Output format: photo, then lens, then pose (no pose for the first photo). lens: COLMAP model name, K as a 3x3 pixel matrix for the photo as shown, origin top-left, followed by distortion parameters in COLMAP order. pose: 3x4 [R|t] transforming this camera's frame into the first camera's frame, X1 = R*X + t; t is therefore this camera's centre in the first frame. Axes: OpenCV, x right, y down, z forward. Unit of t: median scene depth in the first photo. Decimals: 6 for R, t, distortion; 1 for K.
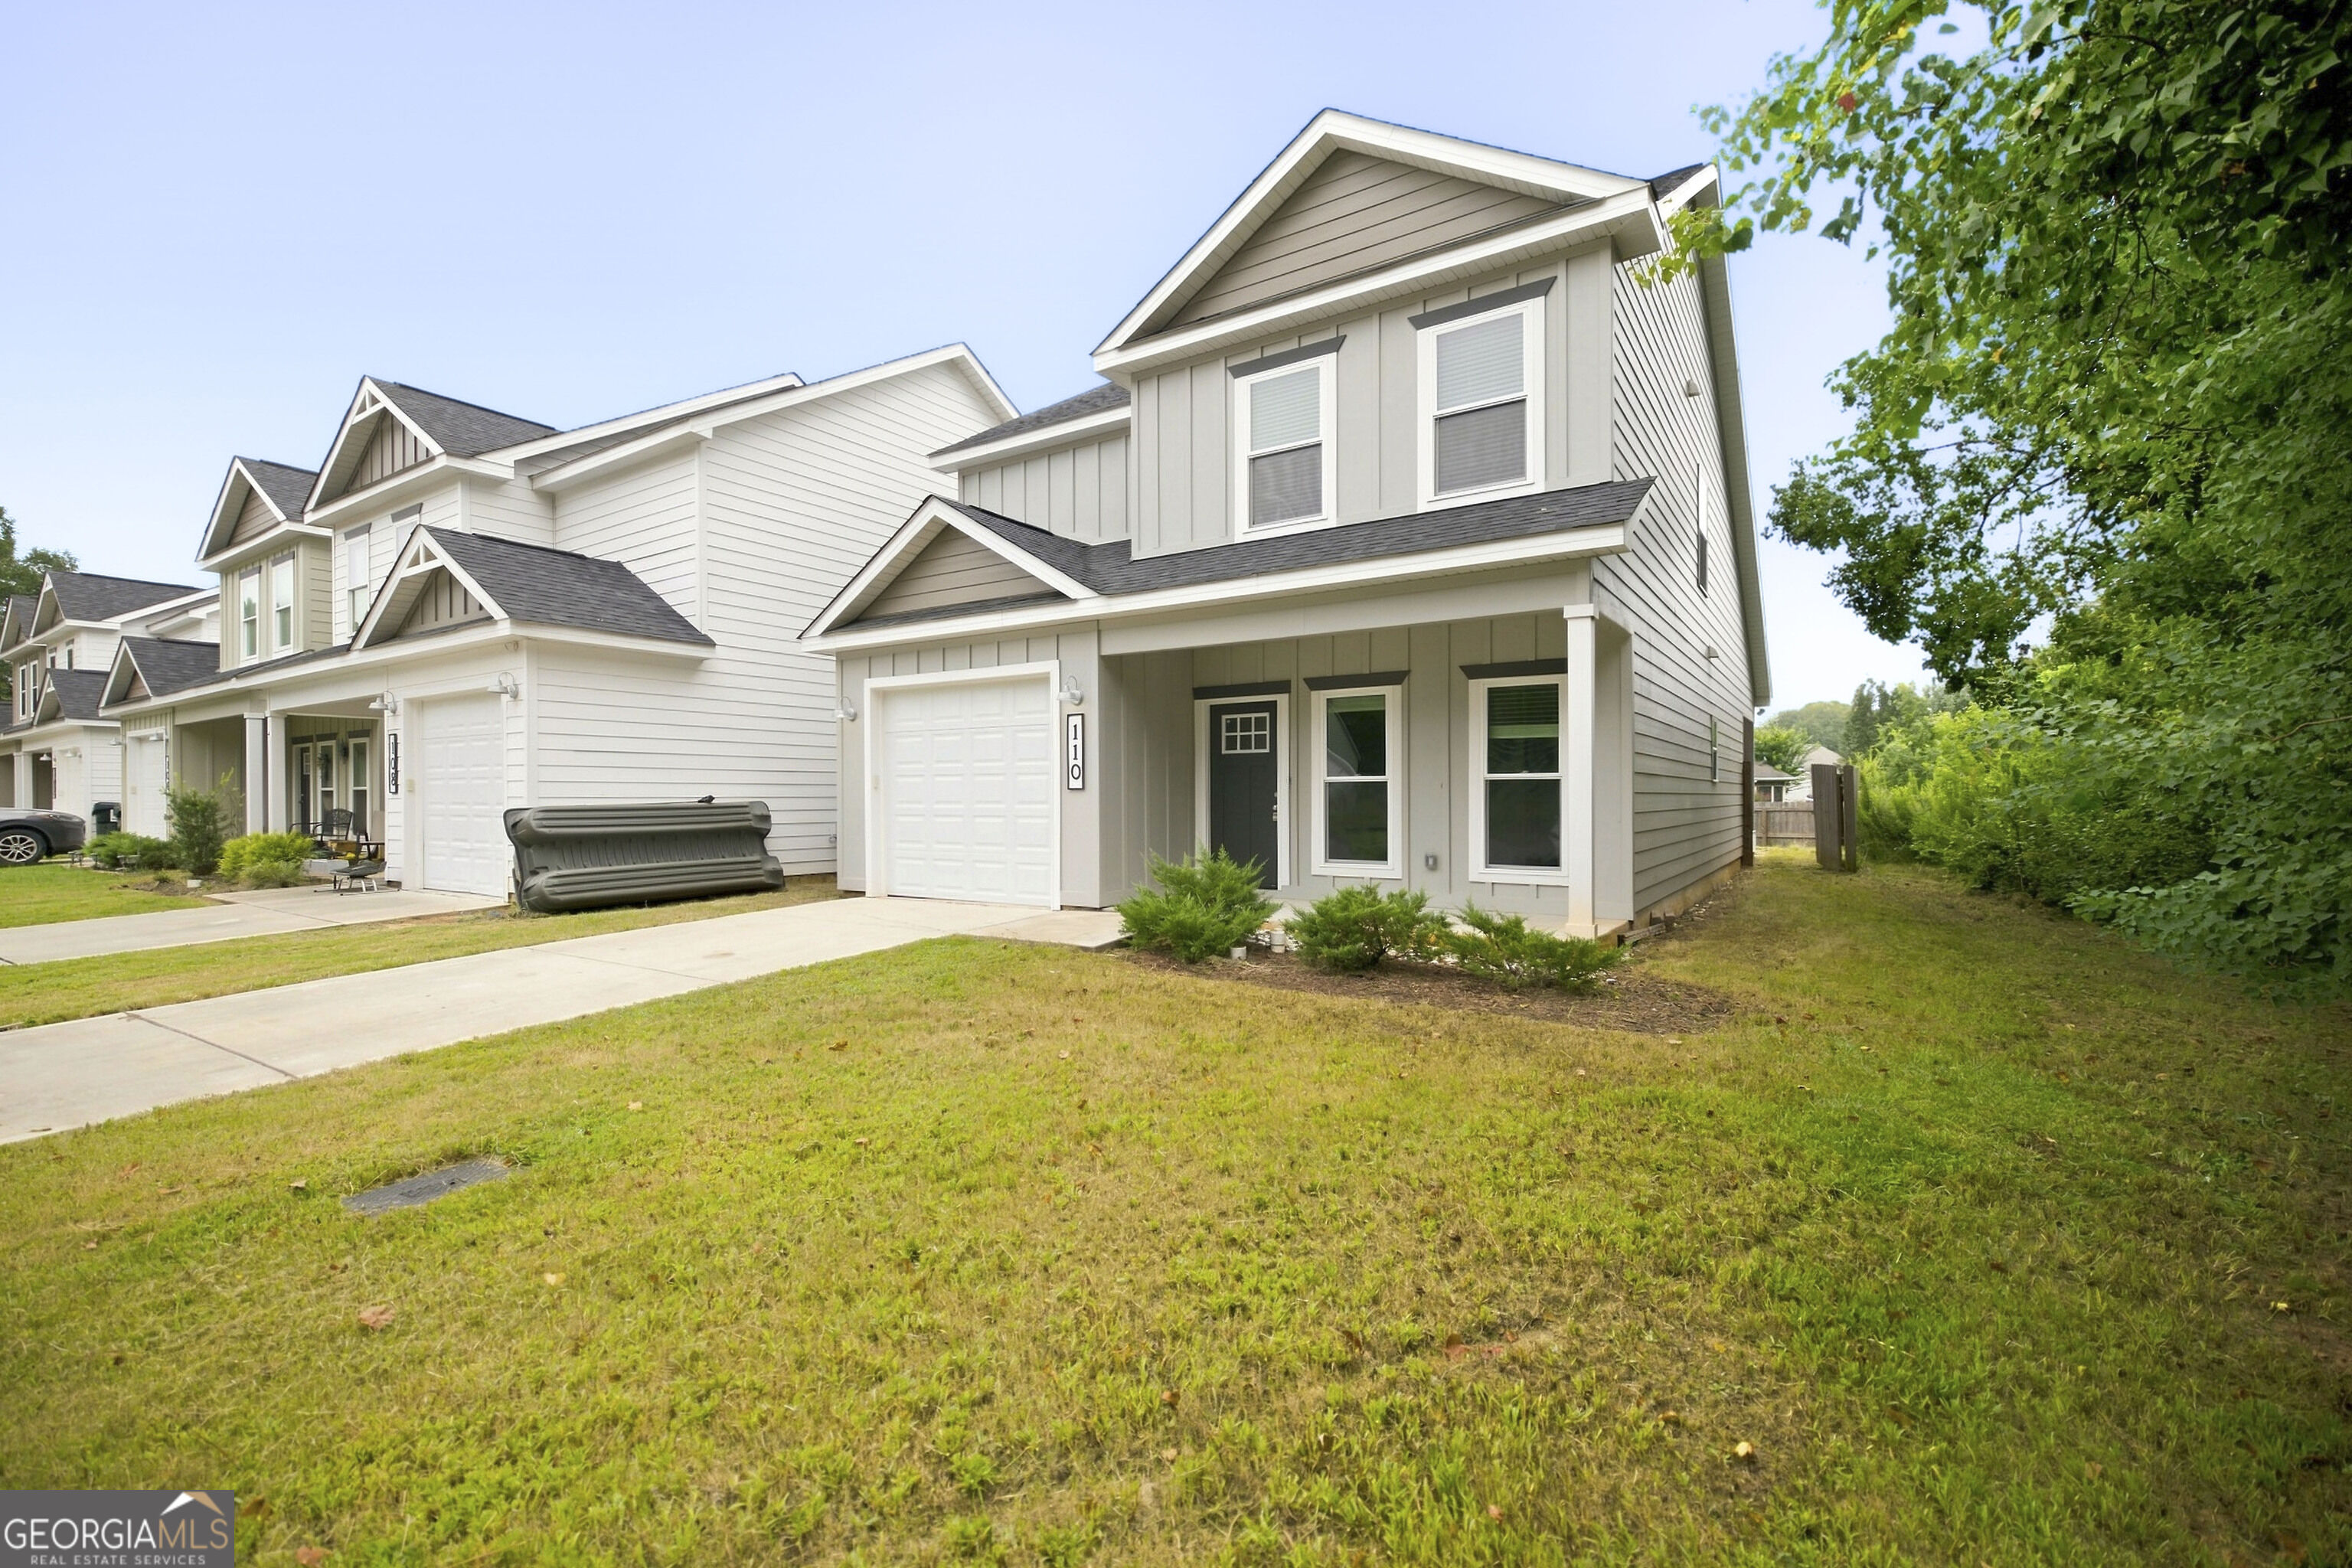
lens RADIAL K [[988.0, 0, 1186.0], [0, 988.0, 792.8], [0, 0, 1]] dist [0.002290, -0.000044]
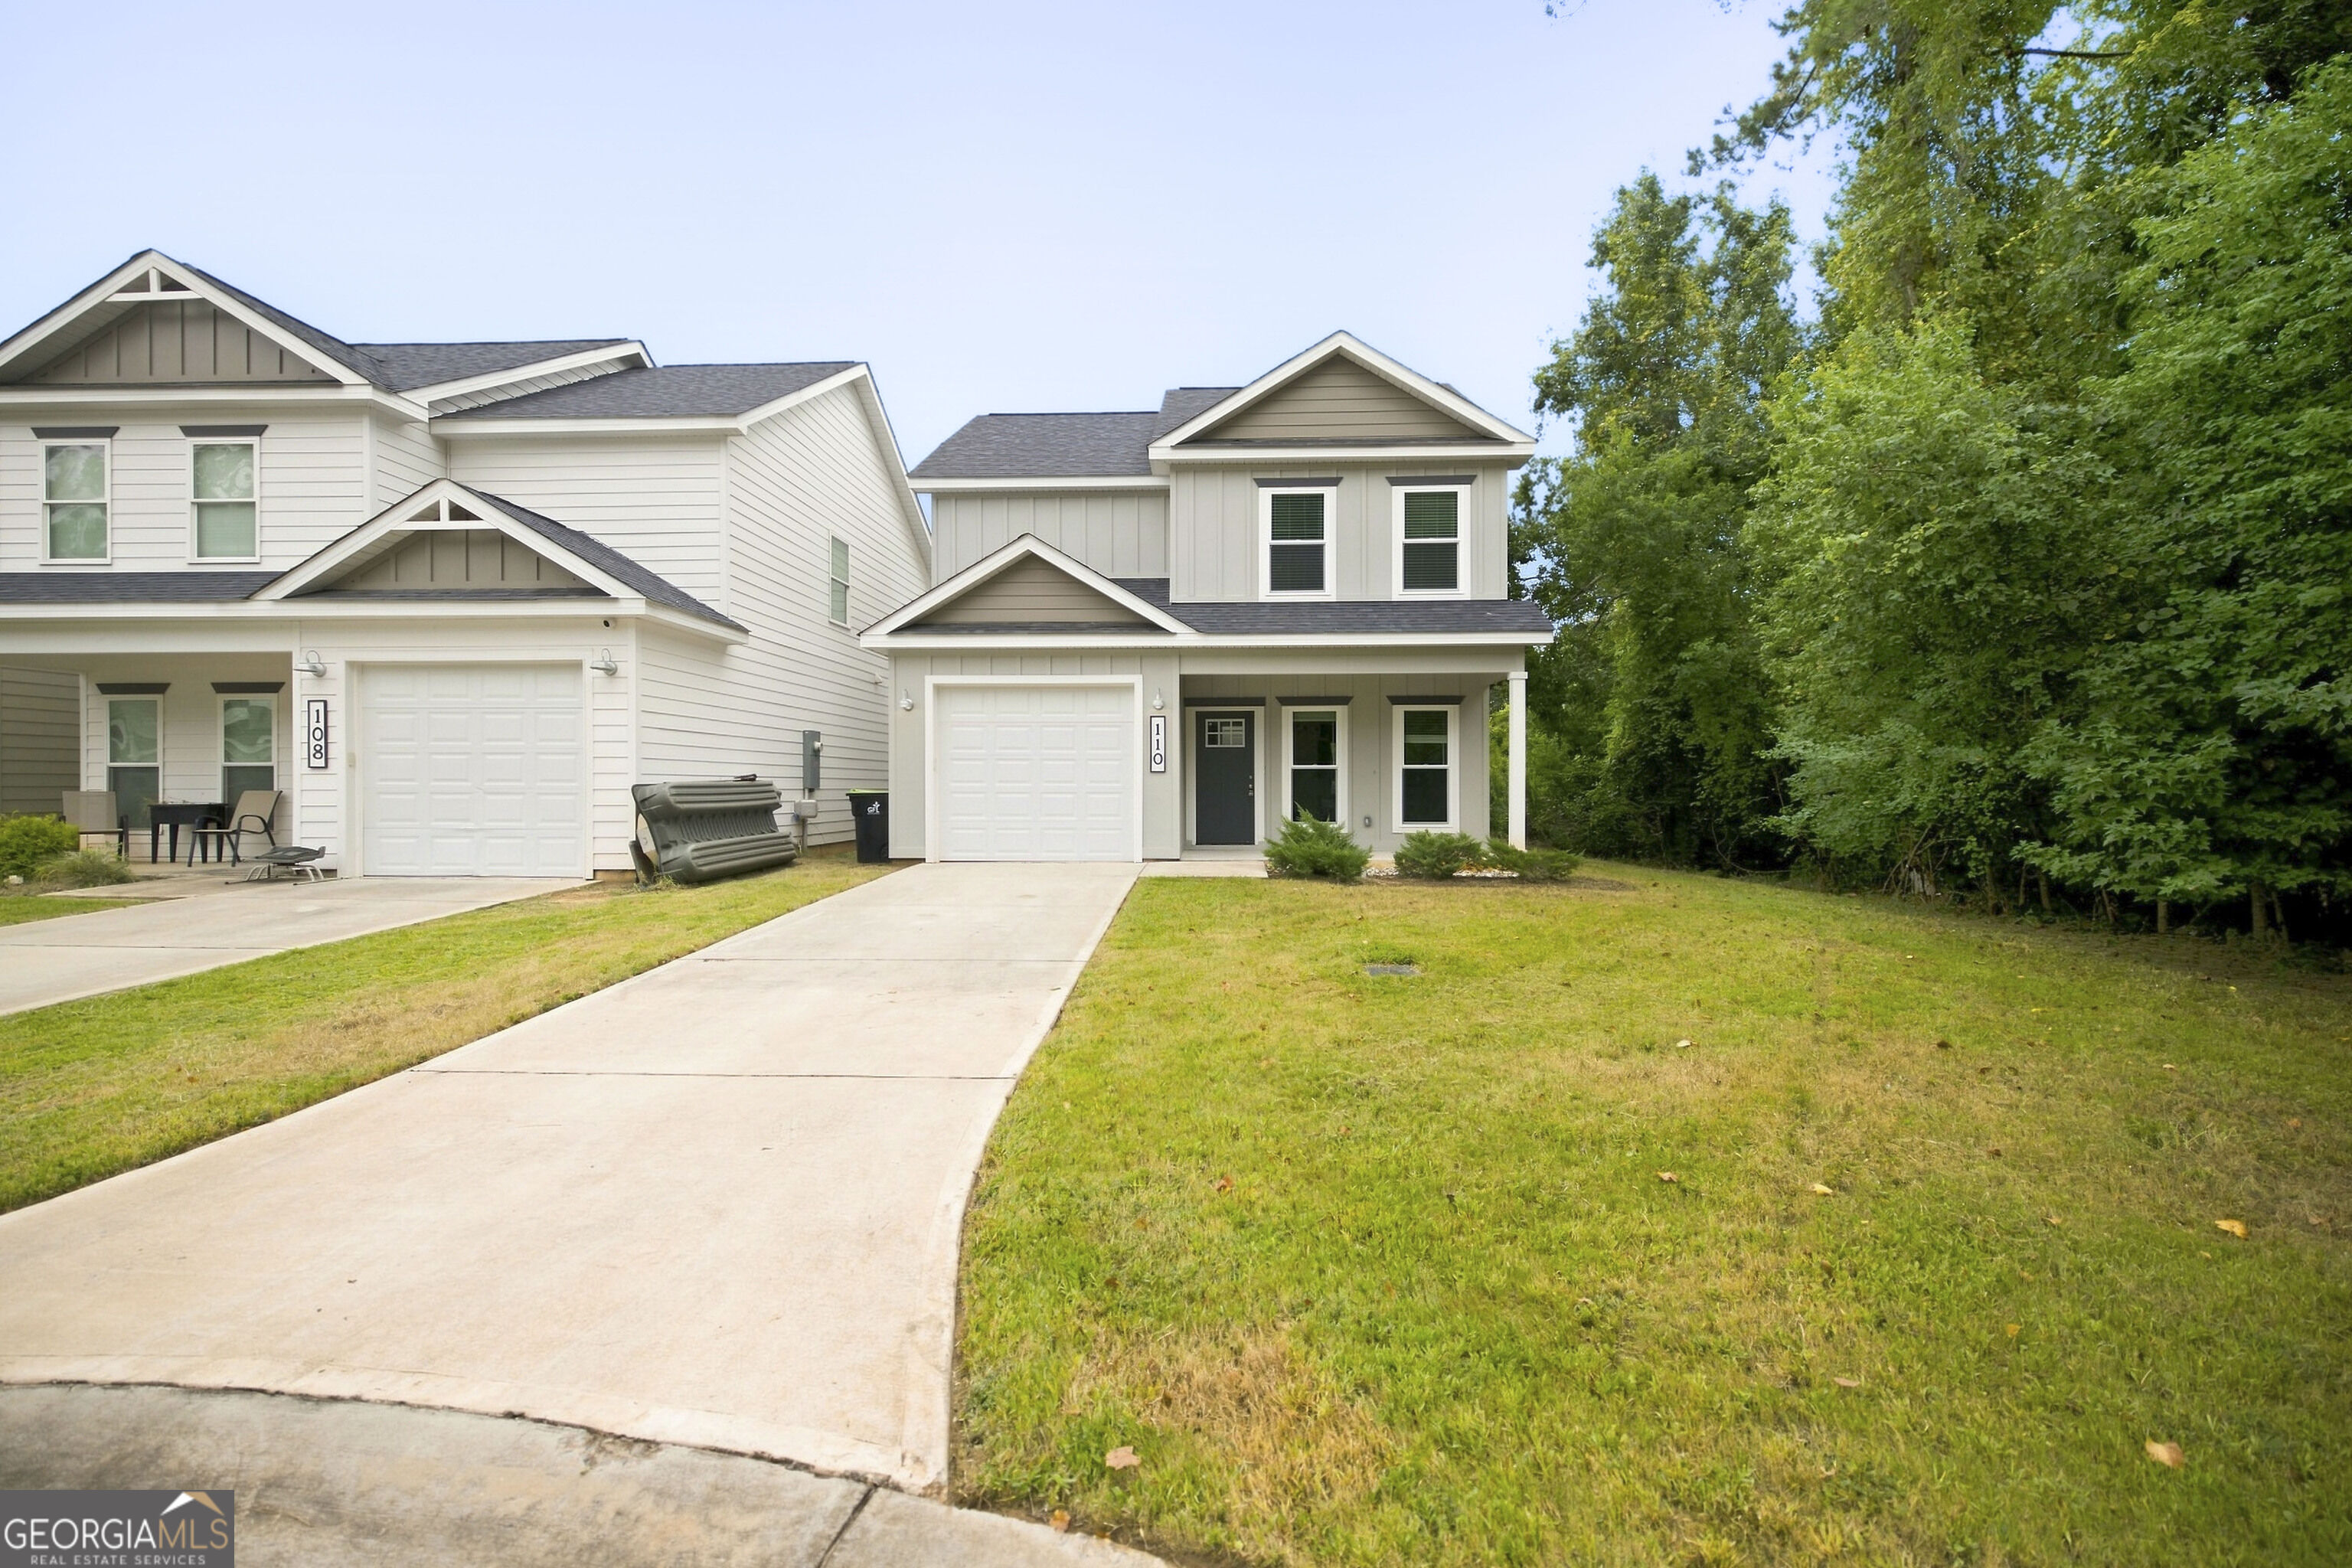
lens RADIAL K [[988.0, 0, 1171.6], [0, 988.0, 790.5], [0, 0, 1]] dist [0.002290, -0.000044]
pose [[0.860167, 0.002894, 0.510004, -0.776296], [-0.003806, 0.999992, 0.000744, 0.020695], [-0.509998, -0.002581, 0.860172, -0.169025]]
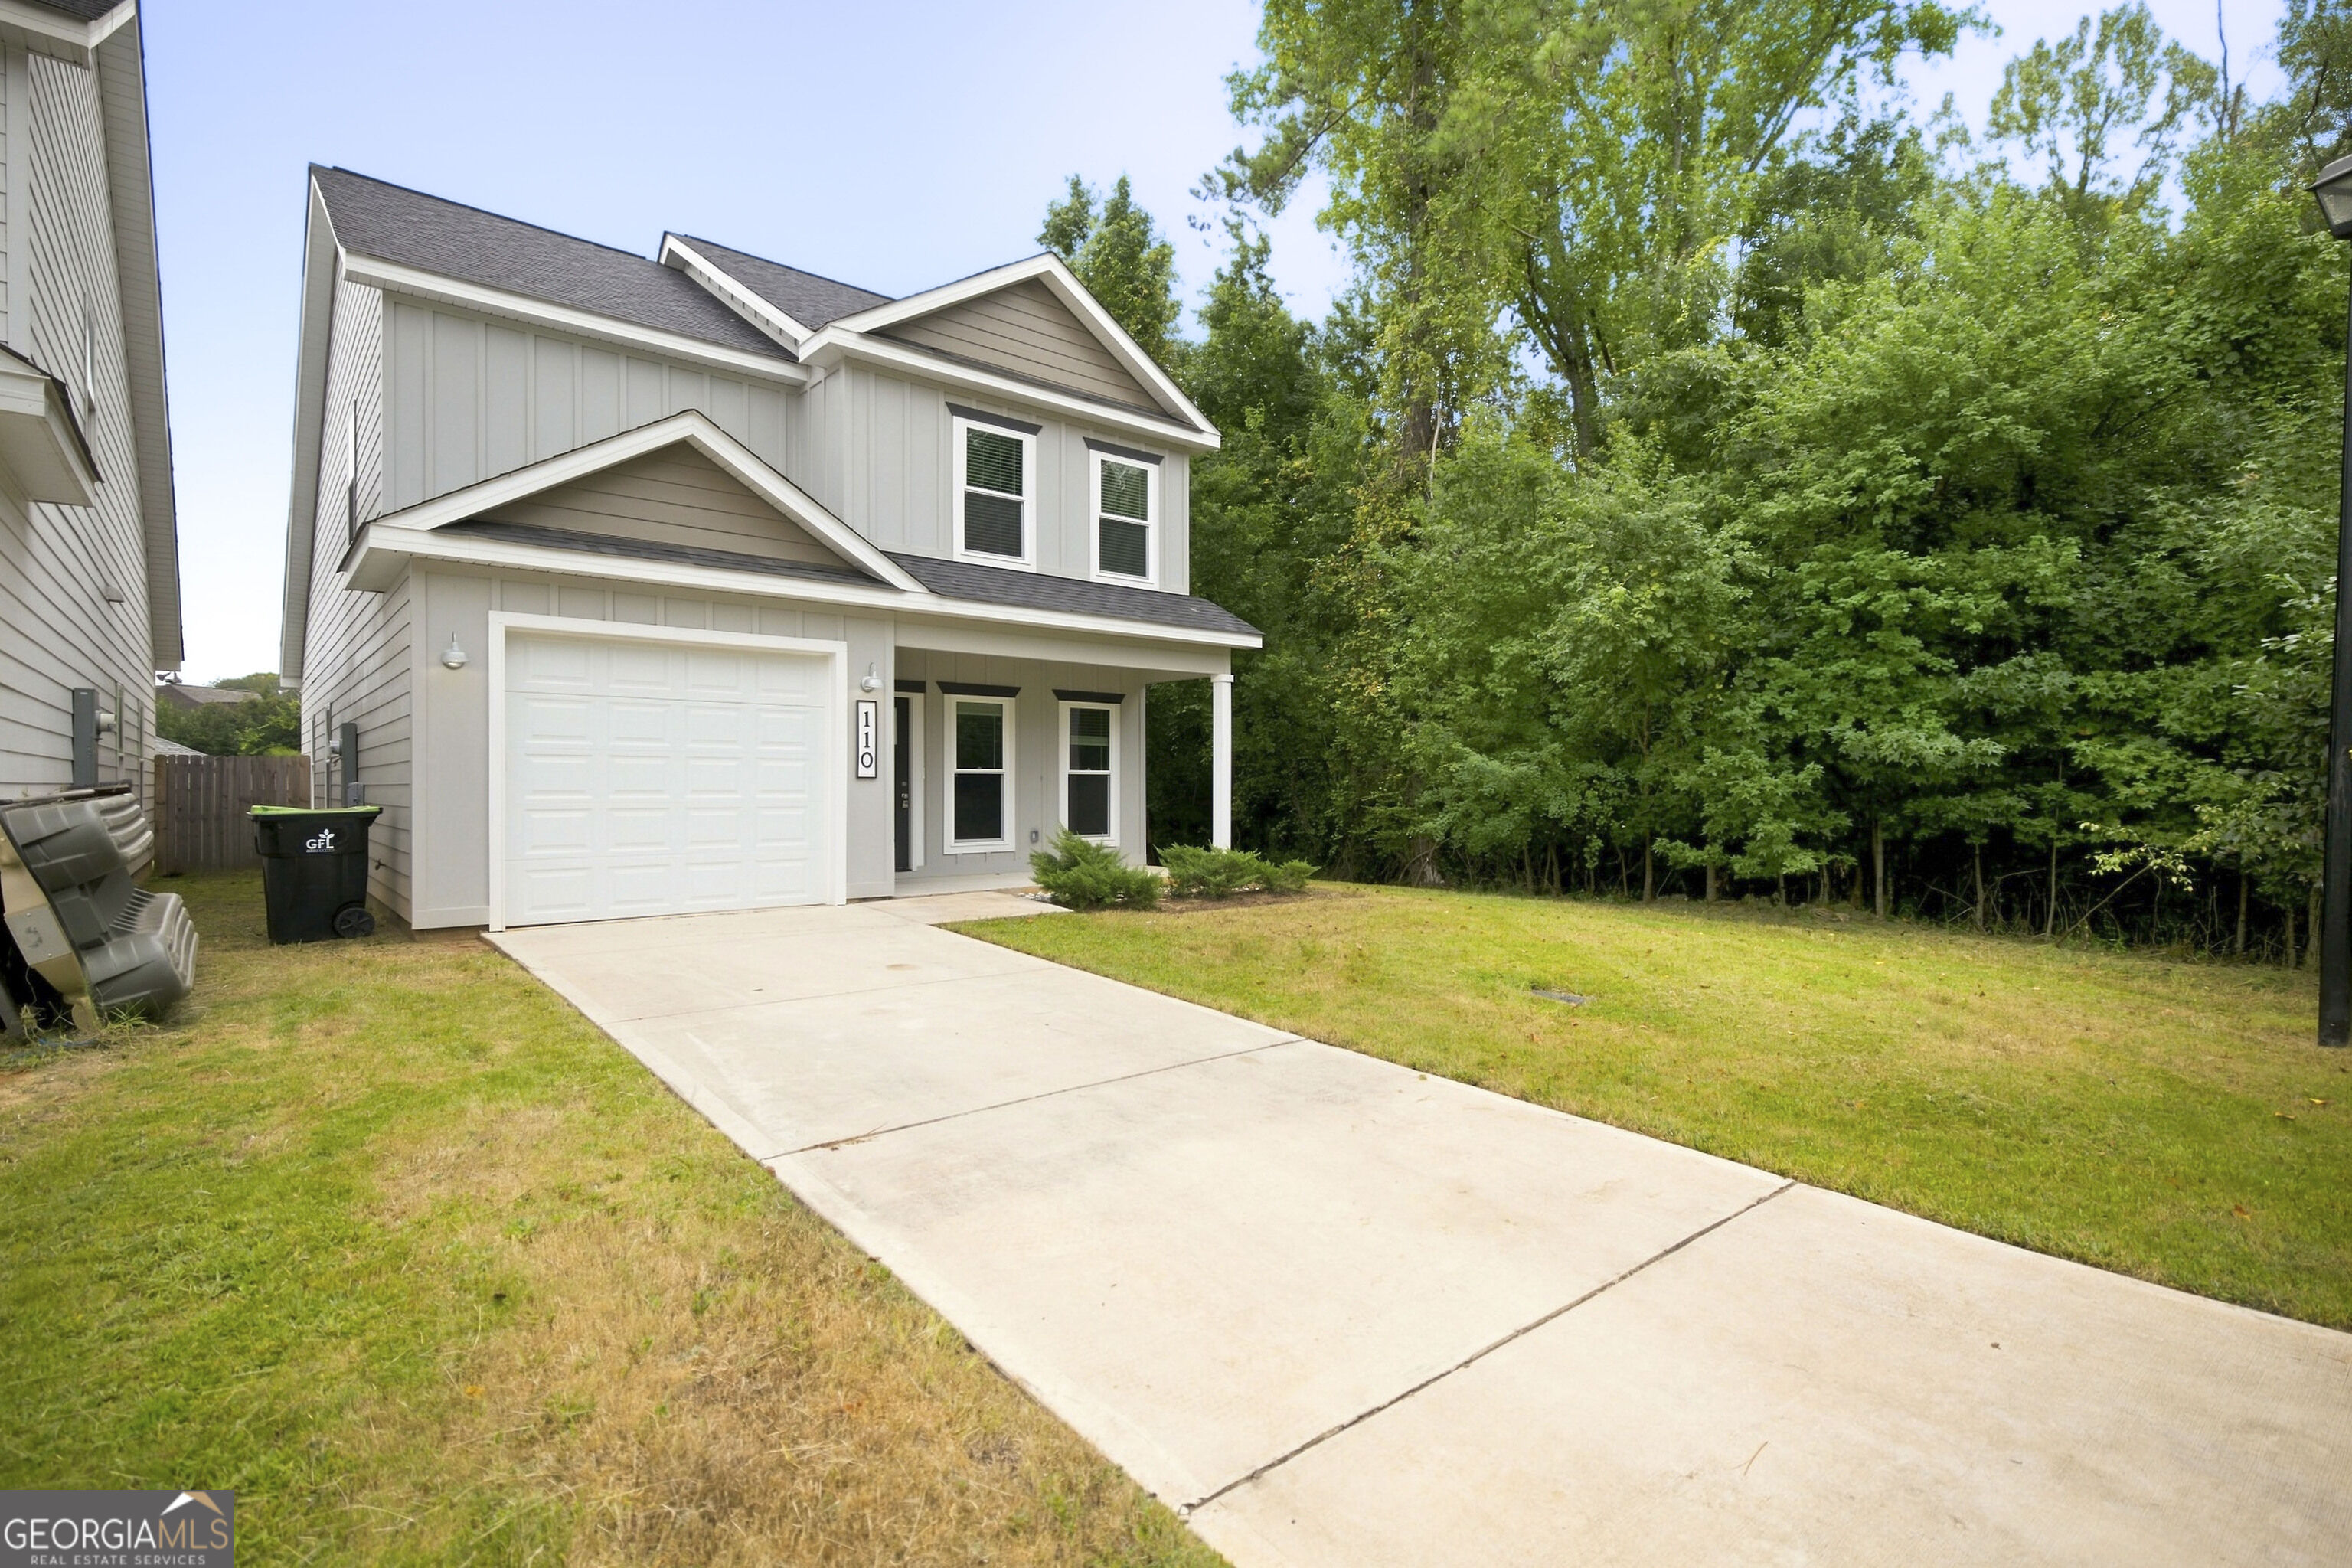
lens RADIAL K [[1119.4, 0, 1183.2], [0, 1119.4, 779.9], [0, 0, 1]] dist [-0.000612, 0.000150]
pose [[0.275532, 0.009713, 0.961243, -1.081940], [-0.001216, 0.999952, -0.009756, 0.009062], [-0.961291, 0.001519, 0.275531, 0.388157]]
